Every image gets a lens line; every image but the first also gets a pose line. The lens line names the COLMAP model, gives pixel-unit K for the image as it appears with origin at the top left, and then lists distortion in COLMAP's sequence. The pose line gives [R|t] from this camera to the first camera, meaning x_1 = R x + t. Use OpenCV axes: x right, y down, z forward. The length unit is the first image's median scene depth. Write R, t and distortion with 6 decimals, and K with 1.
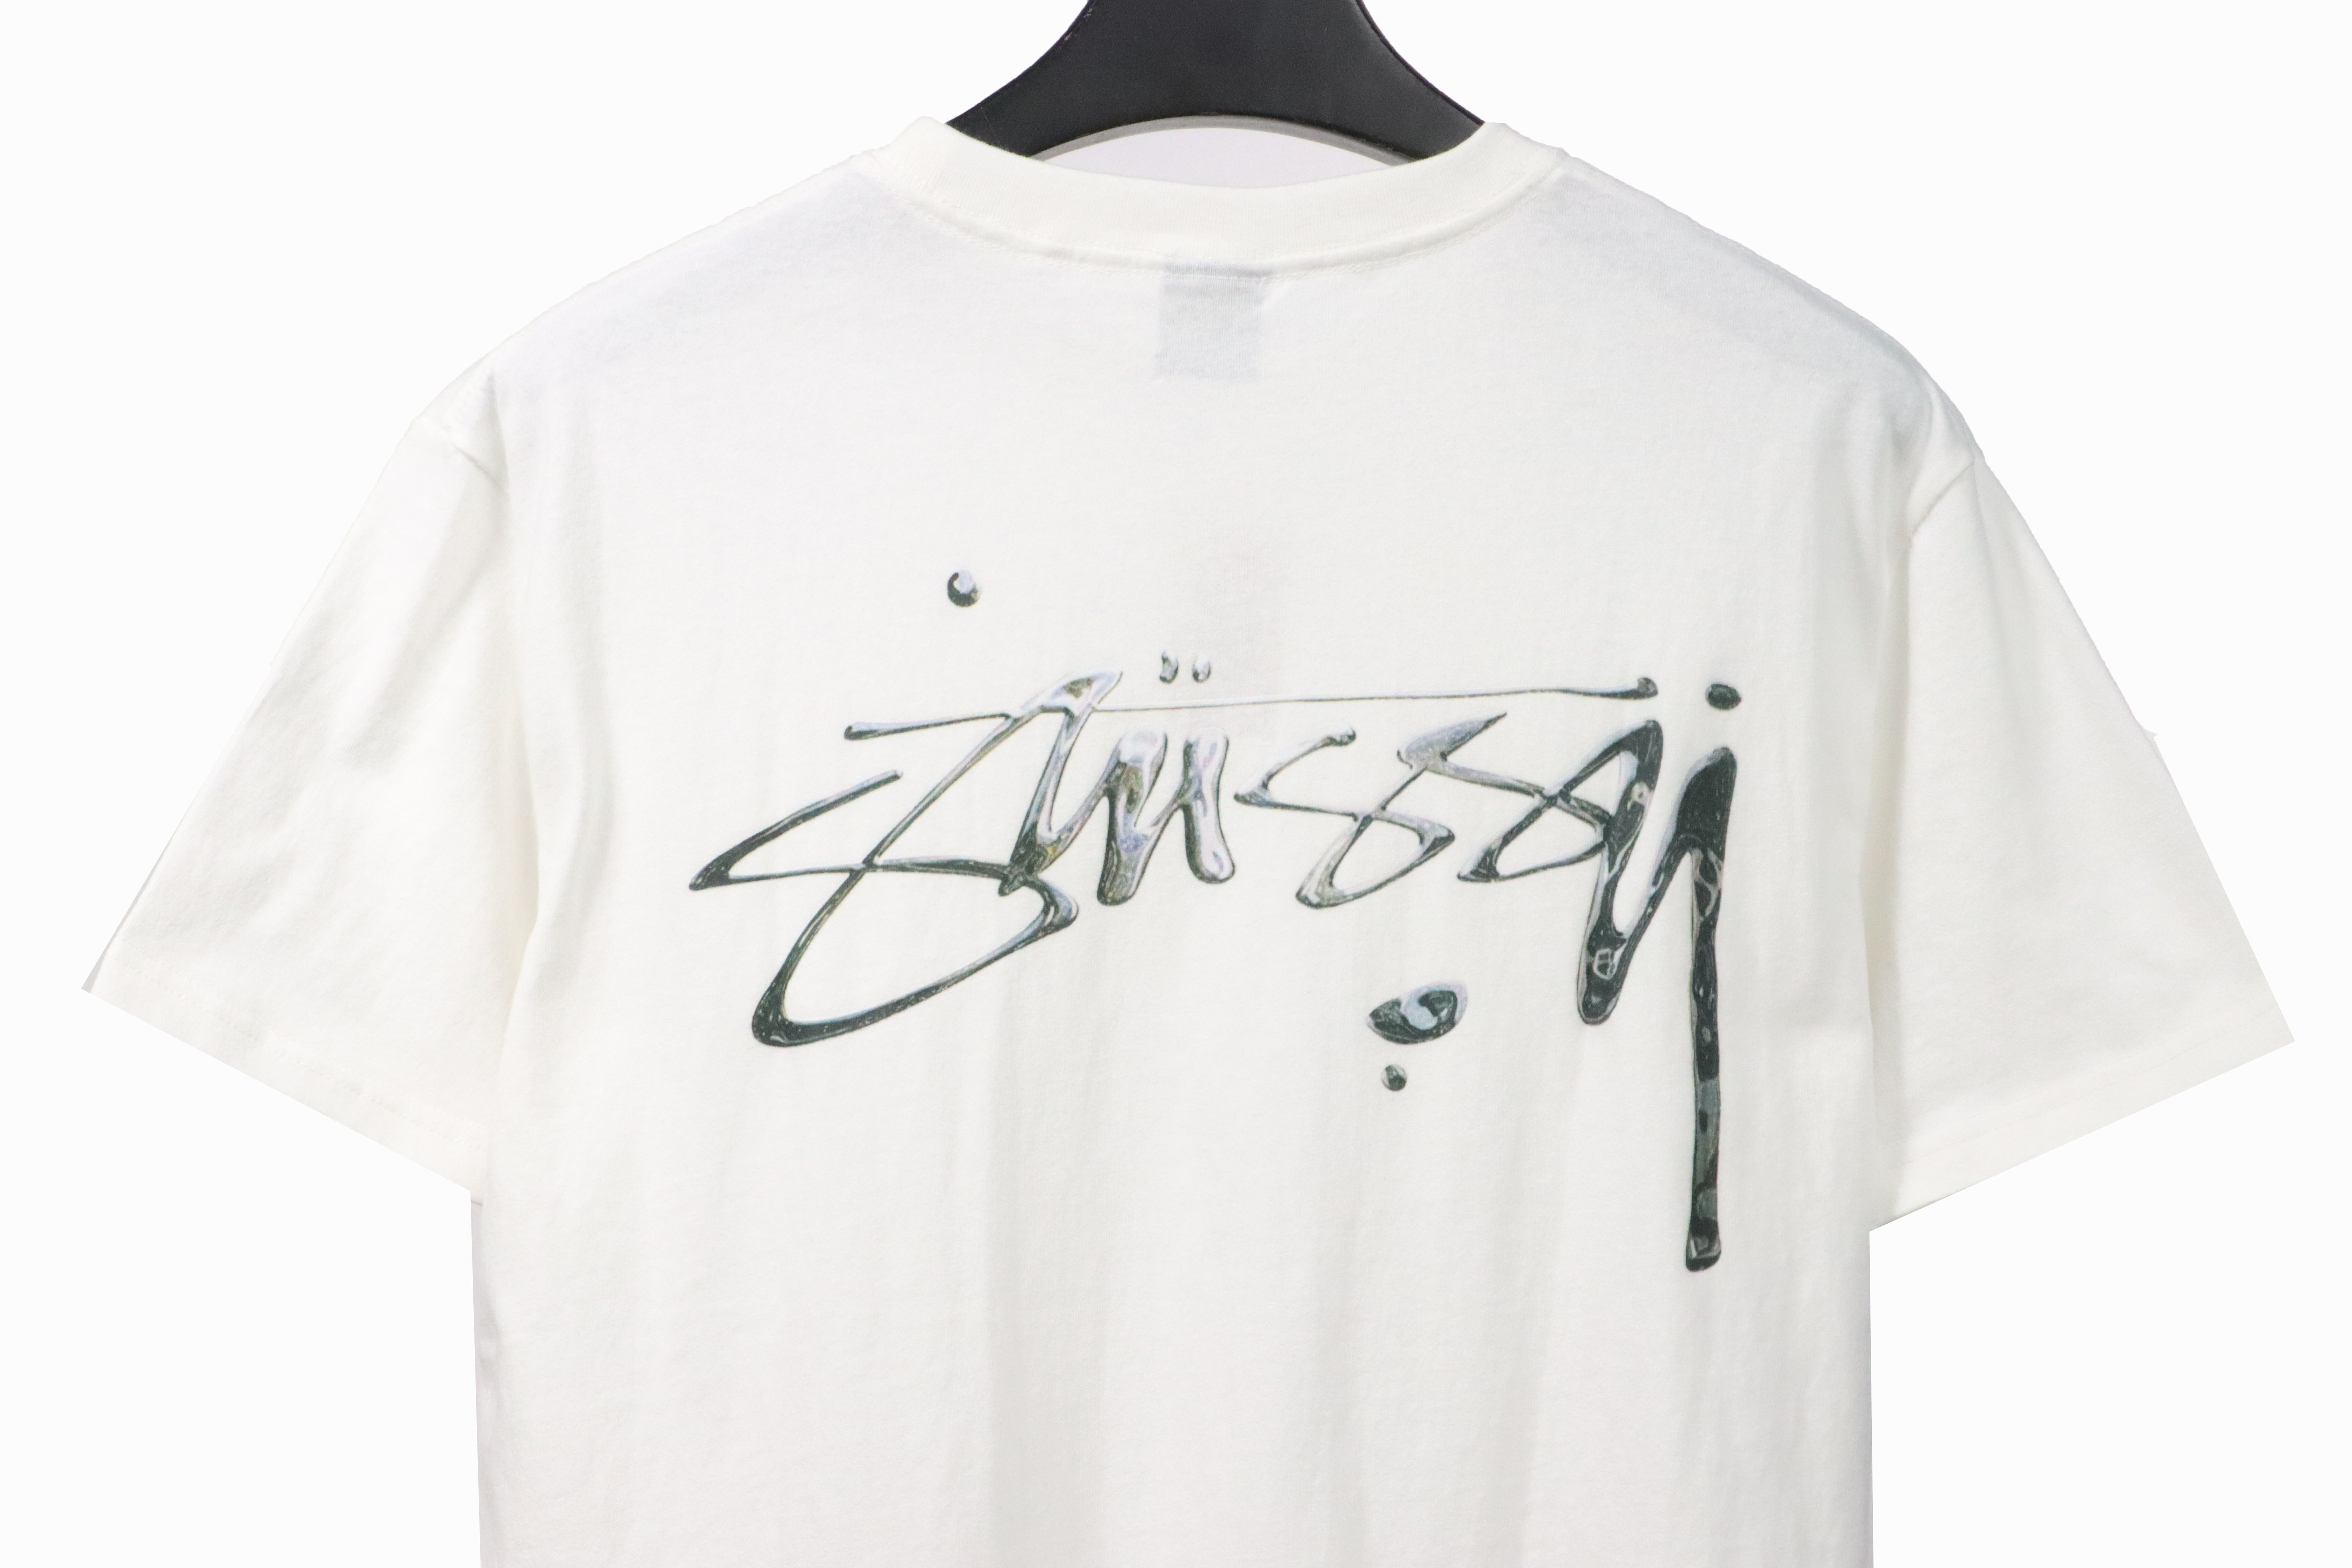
lens RADIAL K [[7807.2, 0, 1177.9], [0, 7807.2, 777.6], [0, 0, 1]] dist [0.638656, 0.000000]
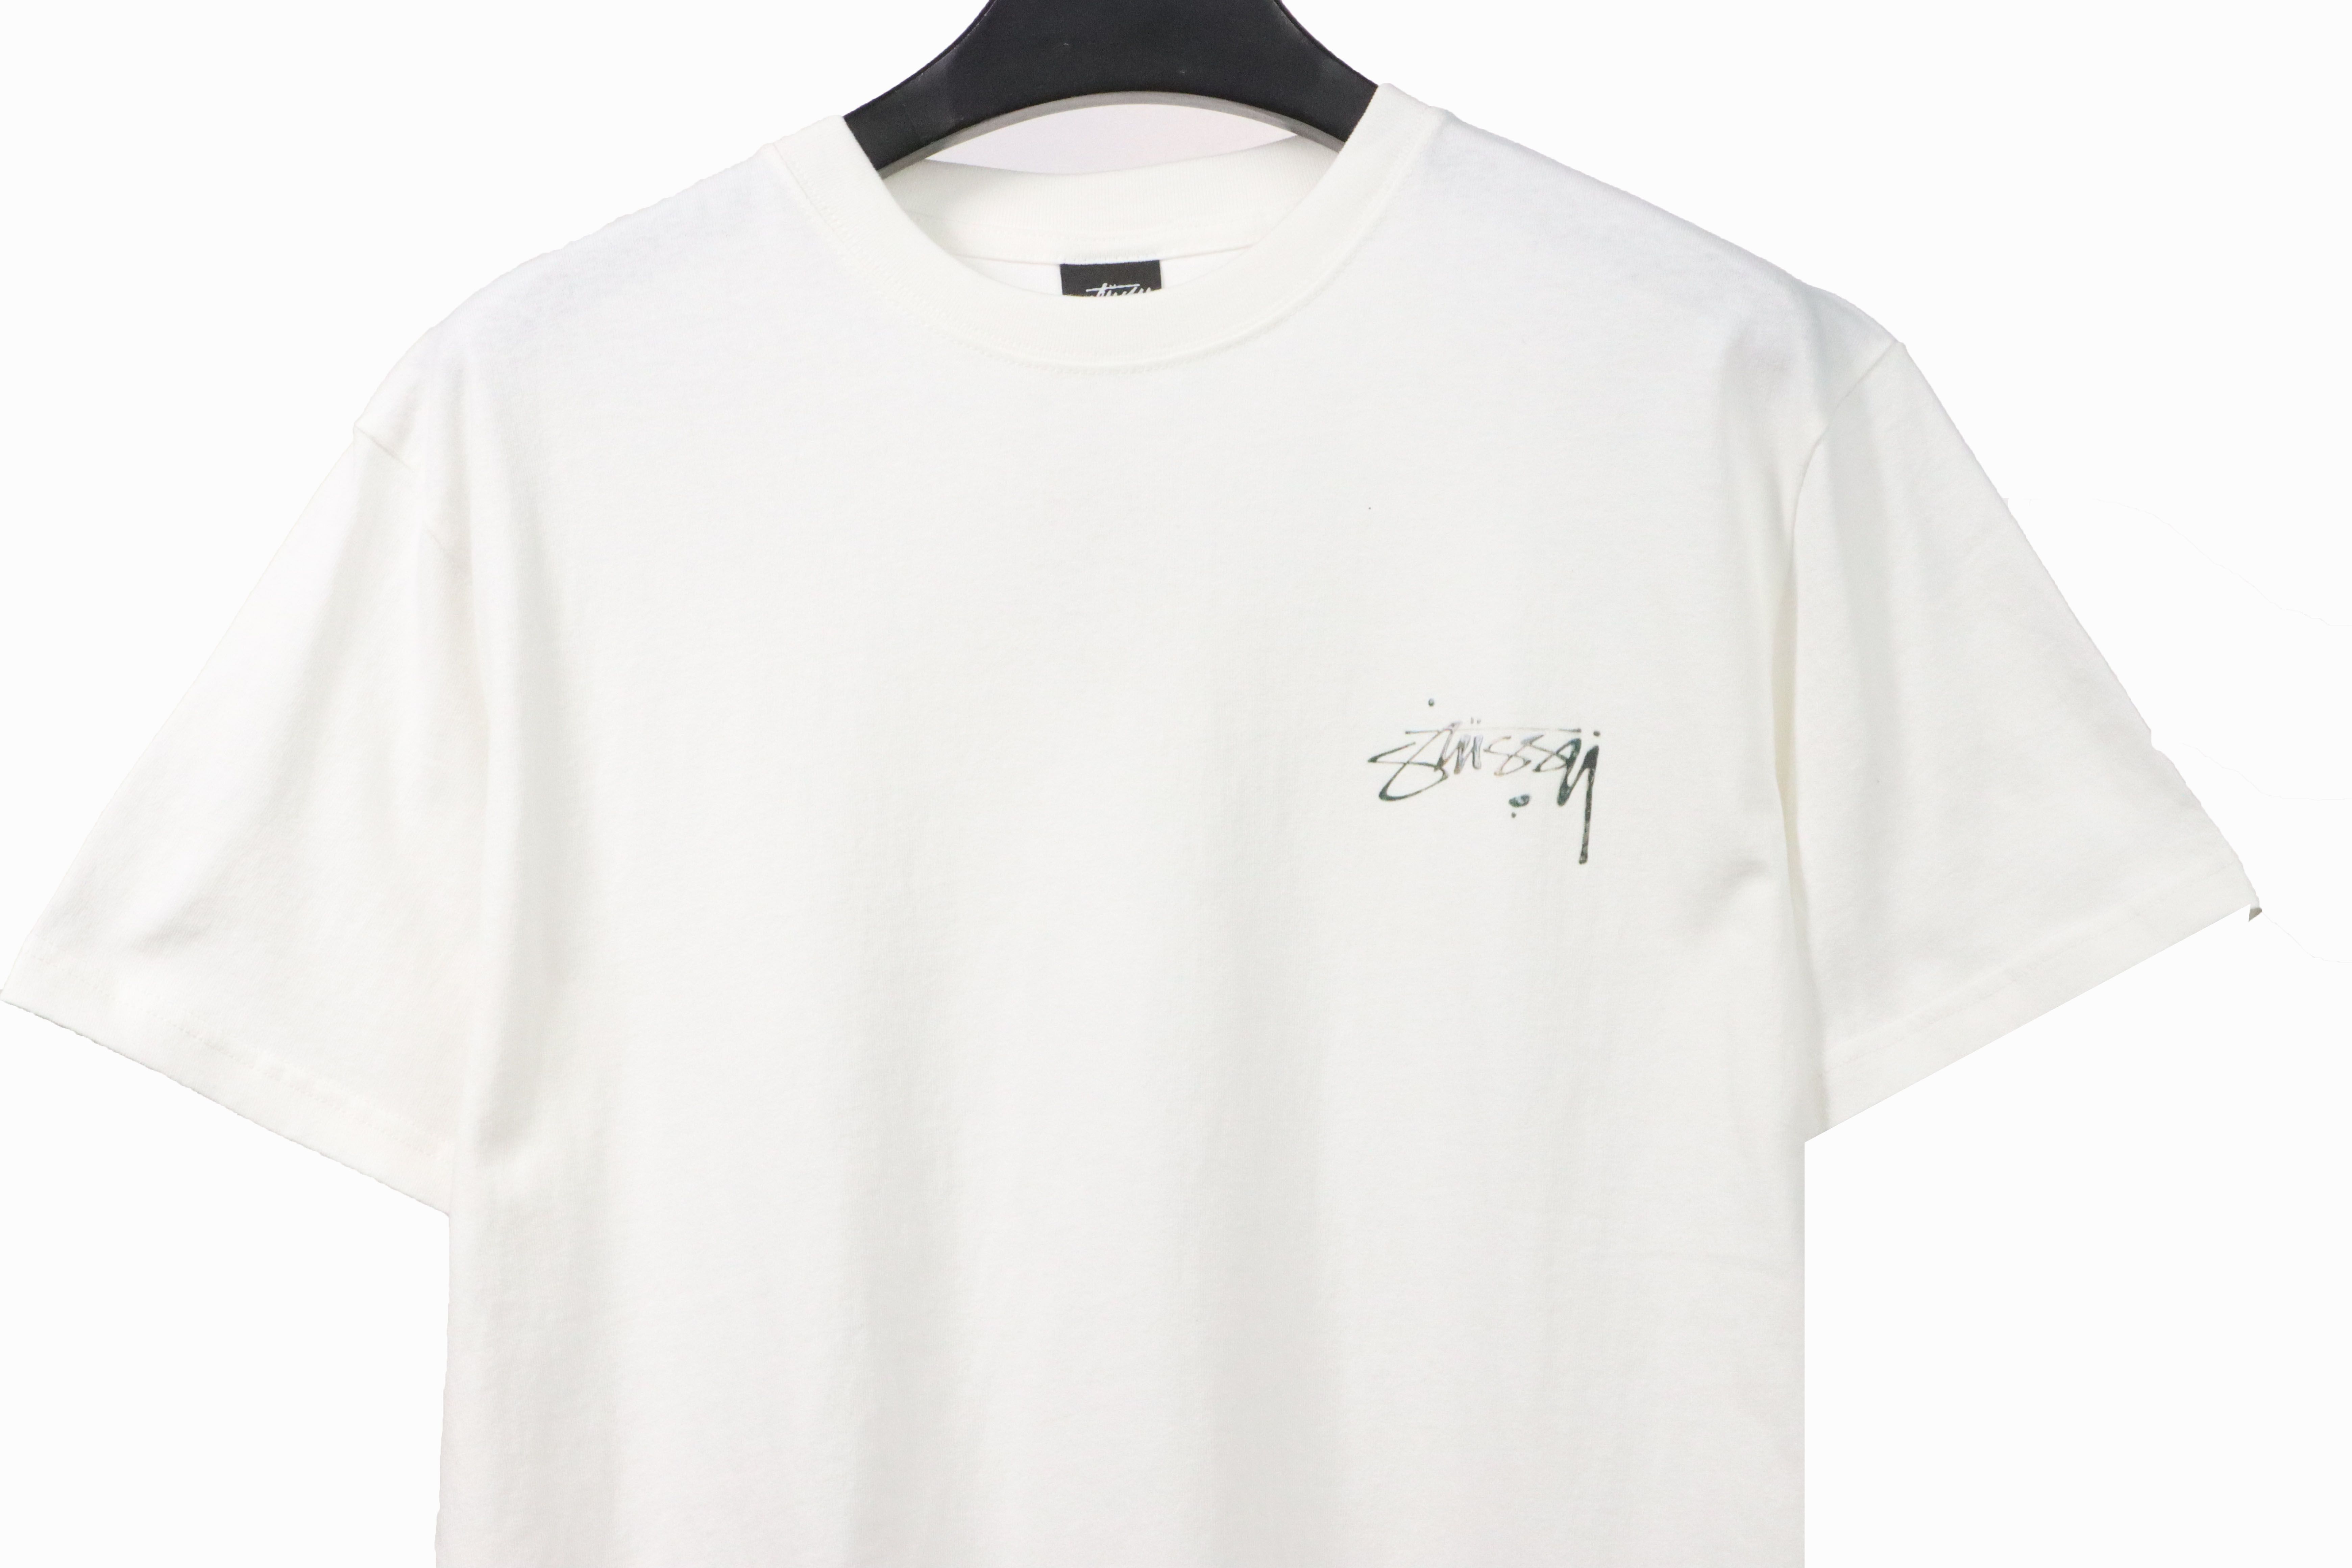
lens RADIAL K [[7533.3, 0, 1191.3], [0, 7533.3, 799.5], [0, 0, 1]] dist [0.674731, 0.000000]
pose [[0.999069, 0.039917, 0.016345, -0.222553], [-0.040050, 0.999167, 0.007886, 0.003205], [-0.016016, -0.008533, 0.999835, -3.209961]]
